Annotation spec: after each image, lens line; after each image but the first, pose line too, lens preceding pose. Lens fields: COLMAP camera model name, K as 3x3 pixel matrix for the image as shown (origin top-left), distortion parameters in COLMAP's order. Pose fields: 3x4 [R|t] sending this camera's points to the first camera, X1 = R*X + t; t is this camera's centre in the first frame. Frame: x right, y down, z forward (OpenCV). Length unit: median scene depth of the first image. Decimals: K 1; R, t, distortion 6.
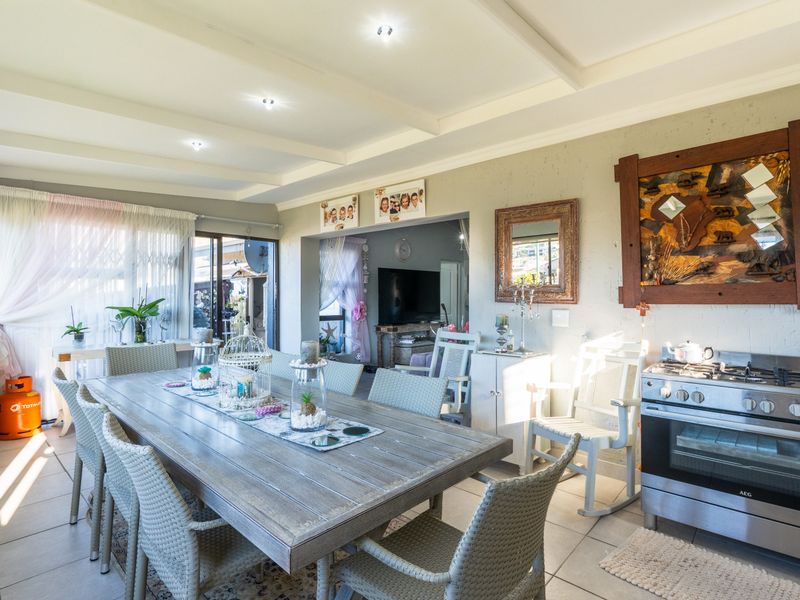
lens RADIAL K [[420.5, 0, 399.9], [0, 420.5, 297.2], [0, 0, 1]] dist [-0.003808, -0.000132]
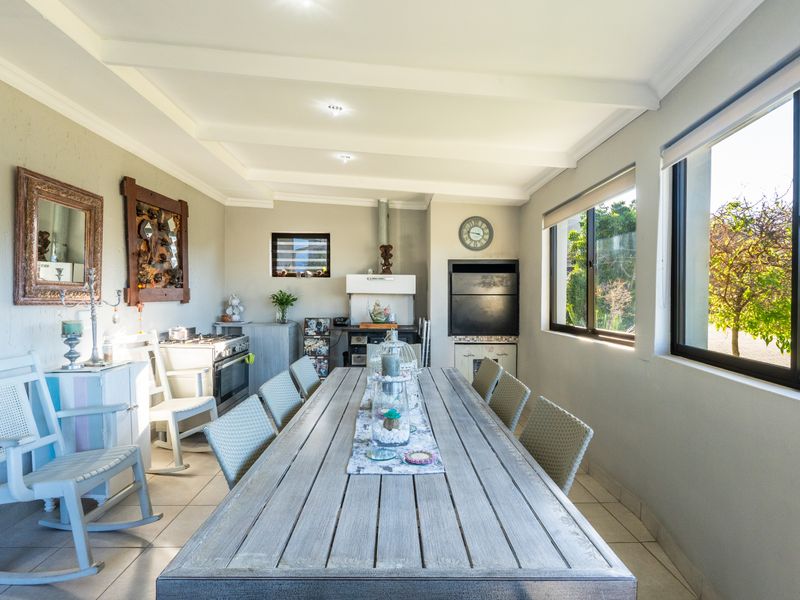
lens RADIAL K [[420.5, 0, 401.8], [0, 420.5, 305.5], [0, 0, 1]] dist [-0.003808, -0.000132]
pose [[-0.701679, -0.011277, 0.712404, -0.895360], [0.008765, 0.999662, 0.024457, 0.001180], [-0.712440, 0.023405, -0.701343, 1.388572]]
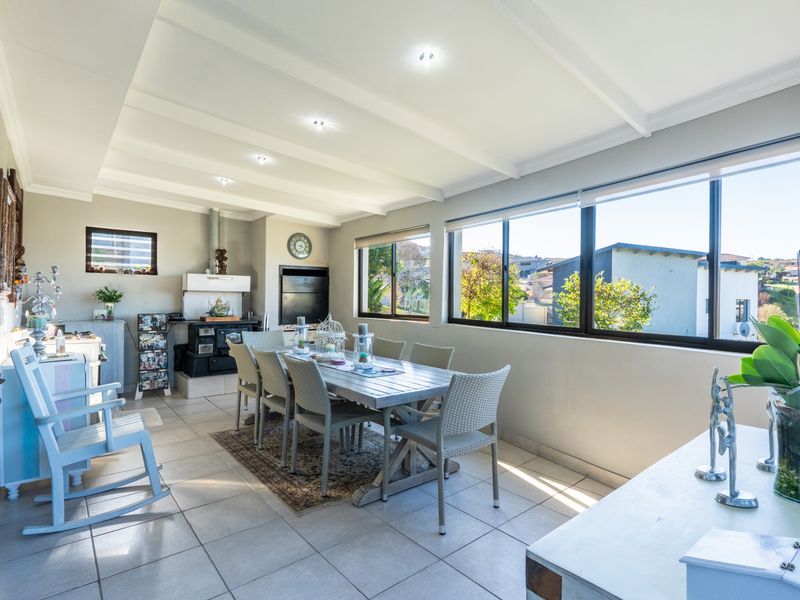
lens RADIAL K [[420.5, 0, 400.1], [0, 420.5, 295.7], [0, 0, 1]] dist [-0.003808, -0.000132]
pose [[-0.992670, -0.001608, 0.120847, -0.714611], [-0.000505, 0.999958, 0.009157, -0.002857], [-0.120856, 0.009029, -0.992629, 2.040145]]
